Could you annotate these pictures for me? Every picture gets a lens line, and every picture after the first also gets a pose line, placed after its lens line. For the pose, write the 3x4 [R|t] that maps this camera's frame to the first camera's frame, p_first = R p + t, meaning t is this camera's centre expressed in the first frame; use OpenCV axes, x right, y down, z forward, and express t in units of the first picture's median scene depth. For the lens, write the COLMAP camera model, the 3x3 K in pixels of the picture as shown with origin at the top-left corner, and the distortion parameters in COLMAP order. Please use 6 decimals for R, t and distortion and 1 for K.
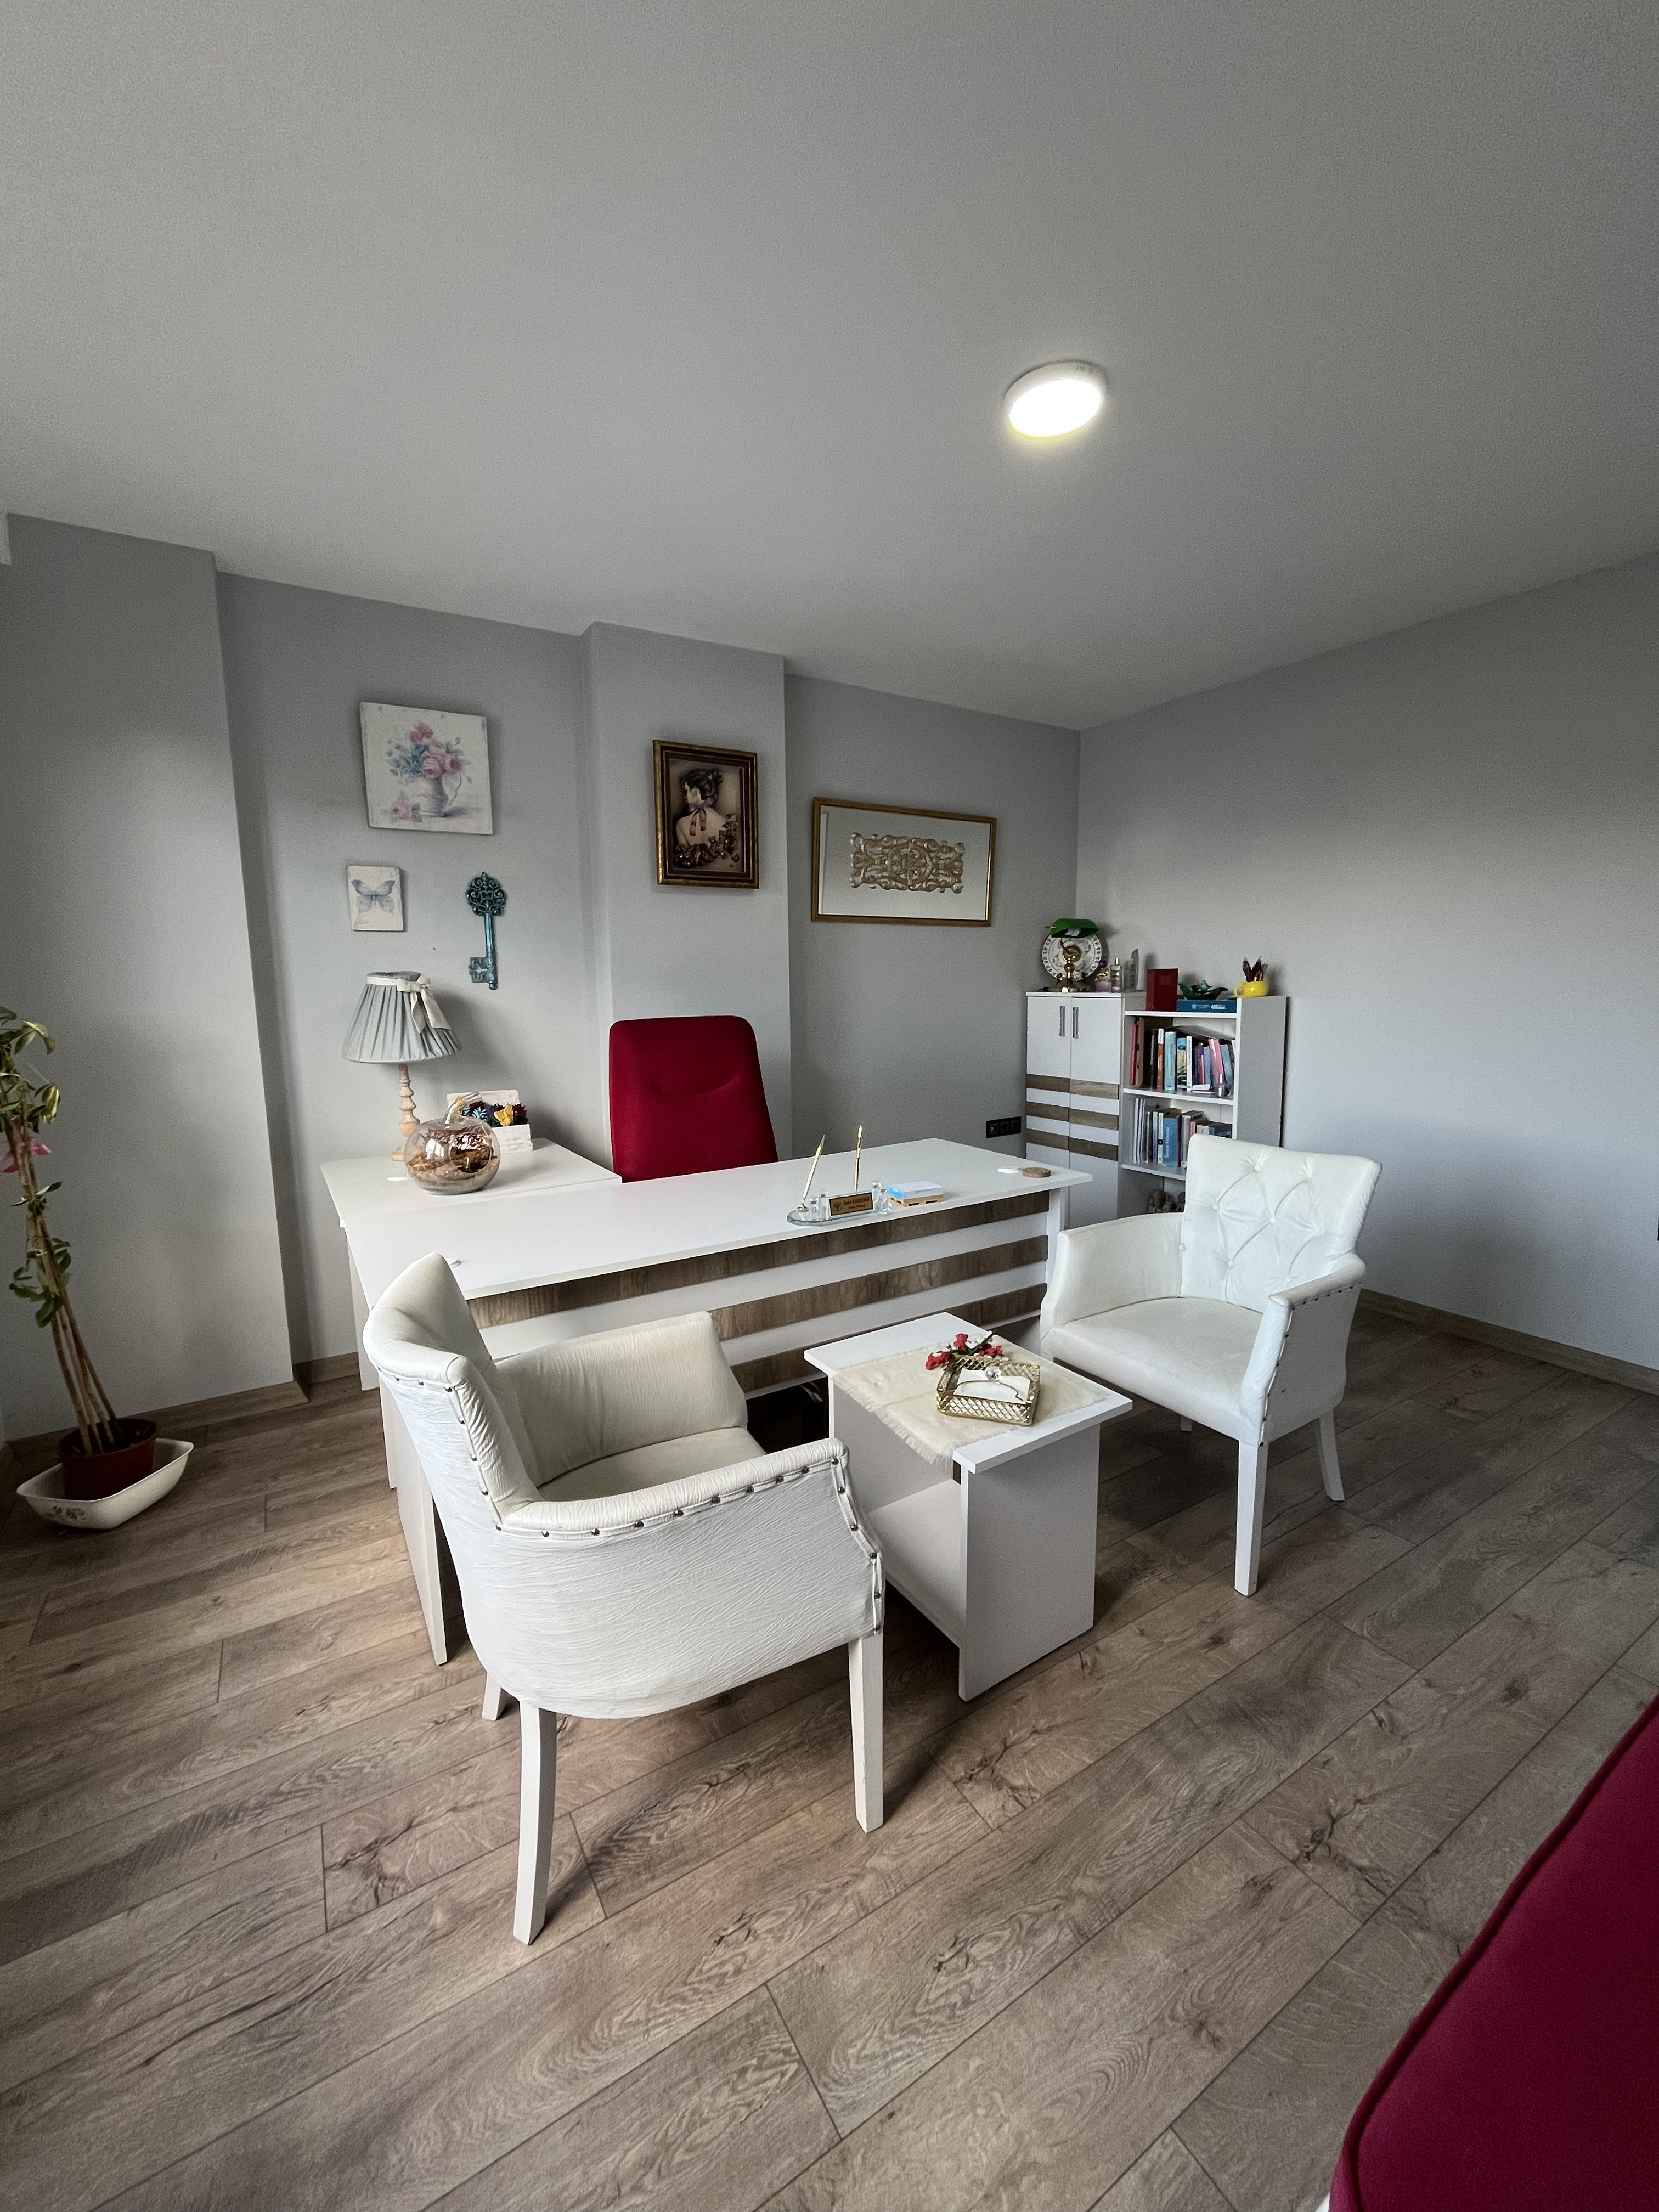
lens RADIAL K [[901.0, 0, 829.0], [0, 901.0, 1111.6], [0, 0, 1]] dist [-0.001745, 0.000229]
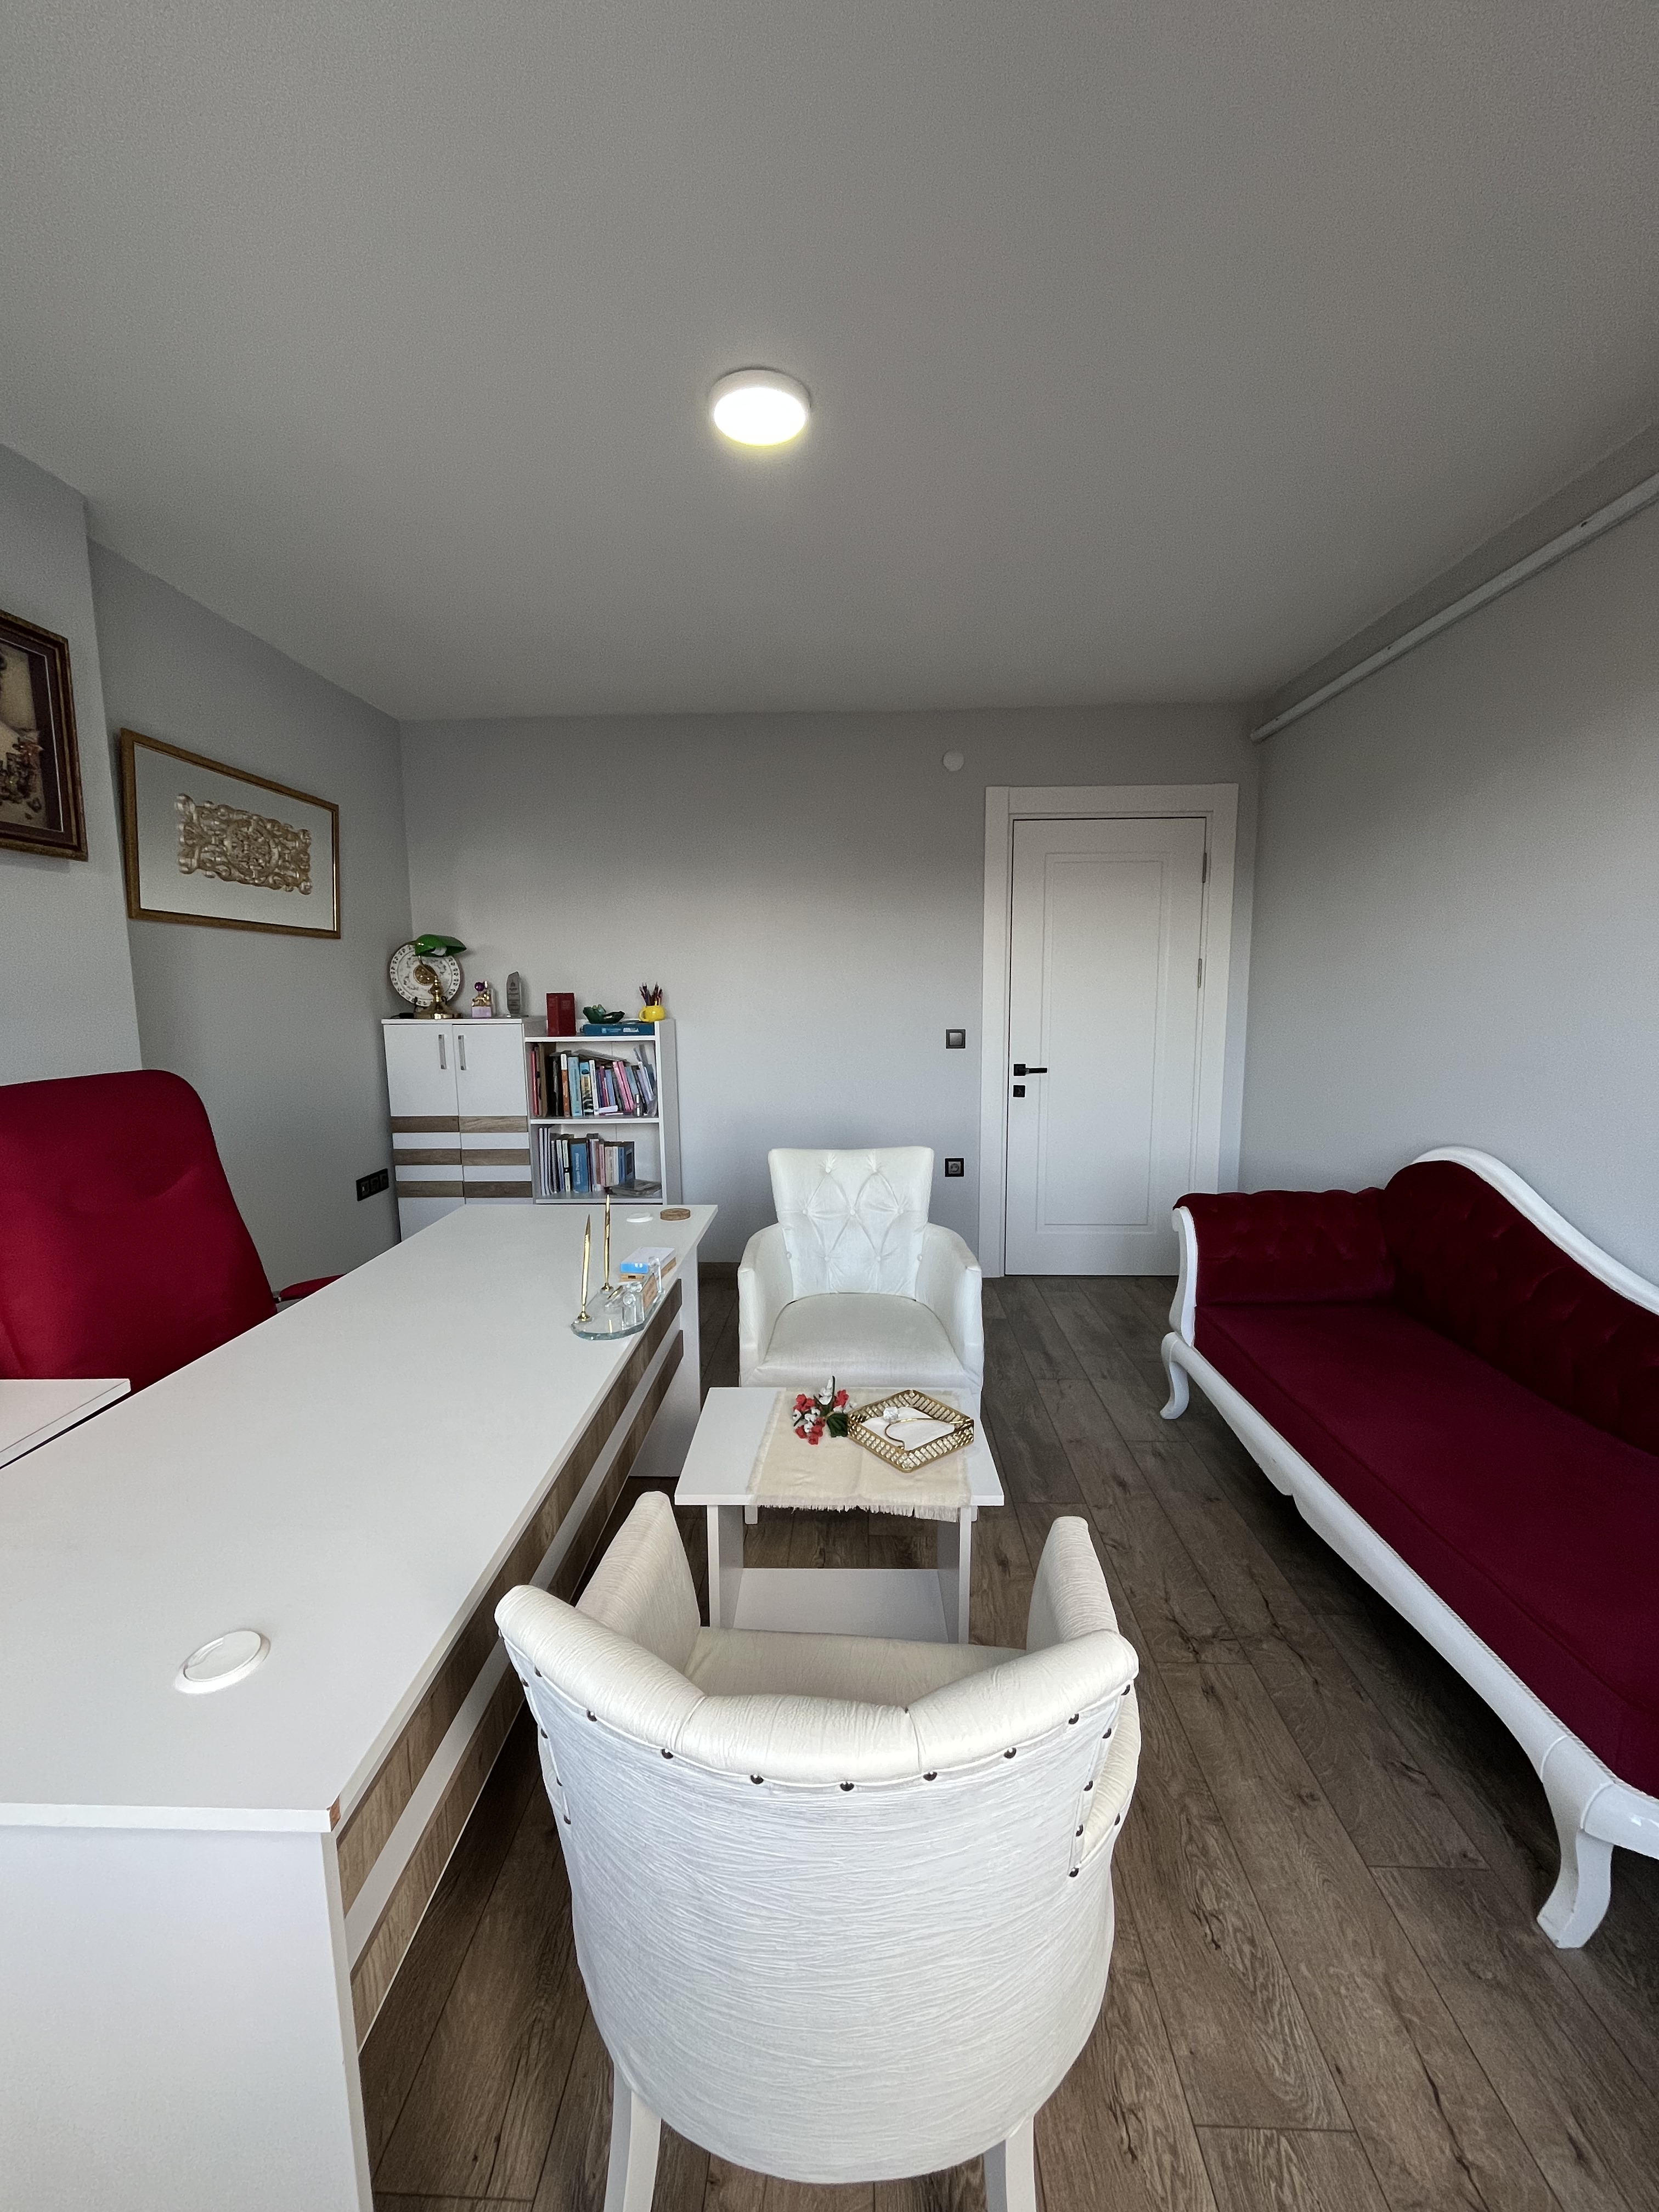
lens RADIAL K [[901.0, 0, 825.7], [0, 901.0, 1105.3], [0, 0, 1]] dist [-0.001745, 0.000229]
pose [[0.545786, -0.100416, 0.831886, -0.294435], [0.123985, 0.991543, 0.038343, -0.039820], [-0.828701, 0.082214, 0.553621, 0.231856]]
